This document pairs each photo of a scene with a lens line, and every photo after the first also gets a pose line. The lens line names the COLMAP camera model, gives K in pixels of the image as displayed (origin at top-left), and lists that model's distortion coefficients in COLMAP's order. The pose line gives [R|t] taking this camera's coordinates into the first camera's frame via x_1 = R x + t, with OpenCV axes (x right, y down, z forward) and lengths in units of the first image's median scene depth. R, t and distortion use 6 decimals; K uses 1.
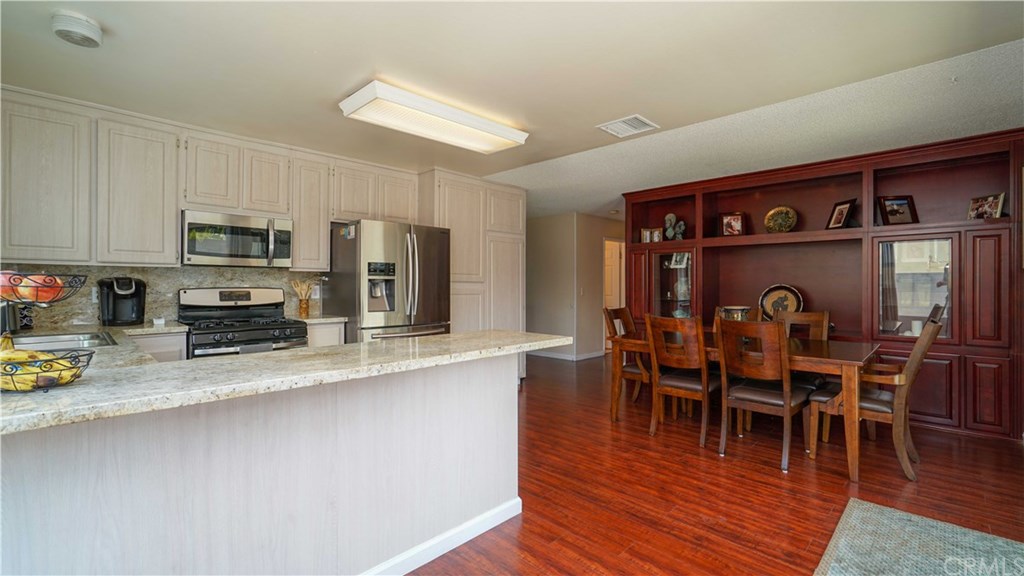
lens RADIAL K [[465.2, 0, 518.8], [0, 465.2, 286.5], [0, 0, 1]] dist [-0.008892, 0.002373]
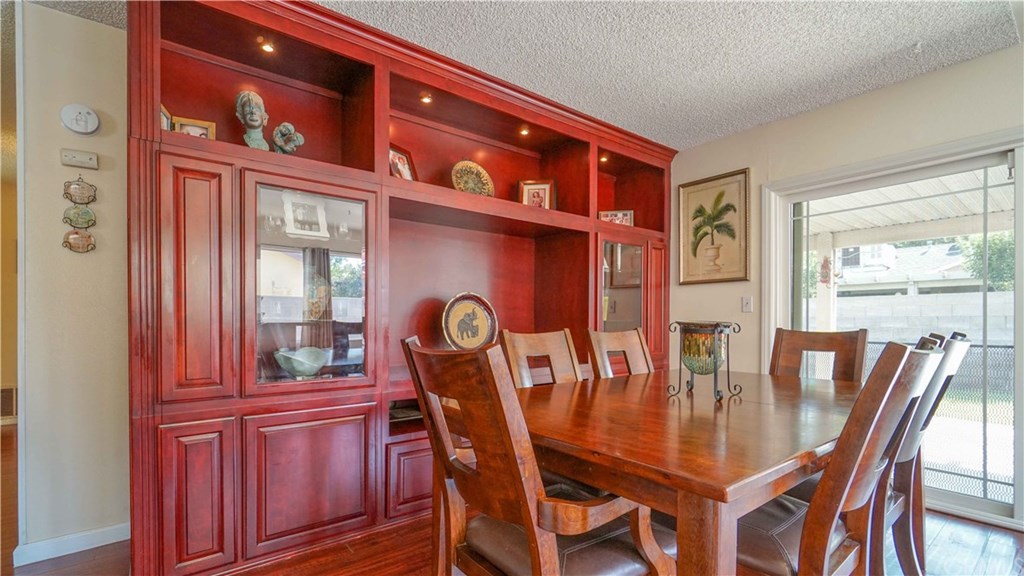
lens RADIAL K [[465.2, 0, 506.6], [0, 465.2, 322.6], [0, 0, 1]] dist [-0.008892, 0.002373]
pose [[0.122721, -0.005529, 0.992426, -0.028436], [-0.000038, 0.999984, 0.005576, 0.038510], [-0.992441, -0.000722, 0.122719, 1.075585]]
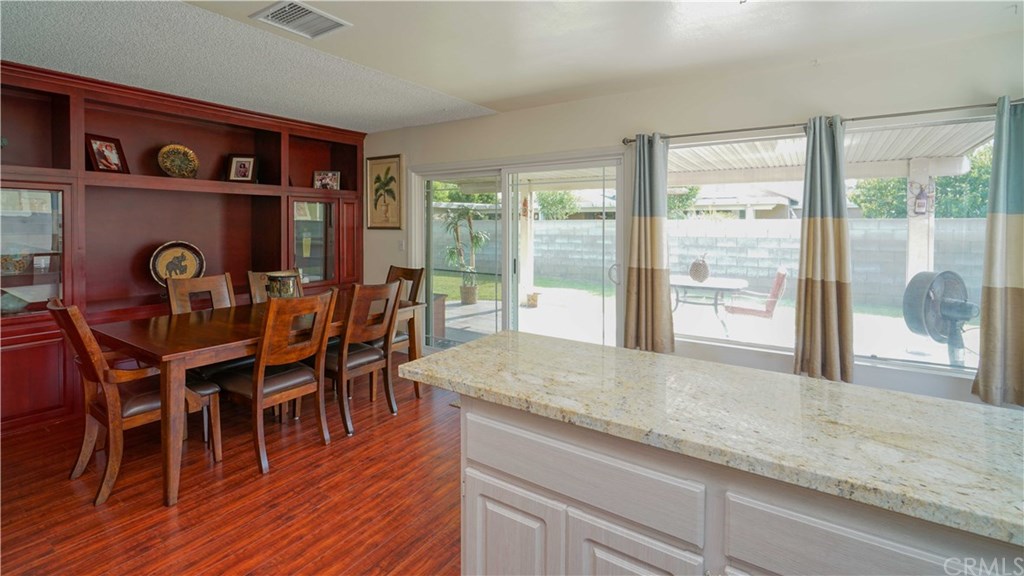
lens RADIAL K [[465.2, 0, 506.3], [0, 465.2, 231.6], [0, 0, 1]] dist [-0.008892, 0.002373]
pose [[-0.192734, -0.018966, 0.981068, -0.414681], [-0.005096, 0.999819, 0.018328, -0.047196], [-0.981238, -0.001467, -0.192796, 0.725486]]
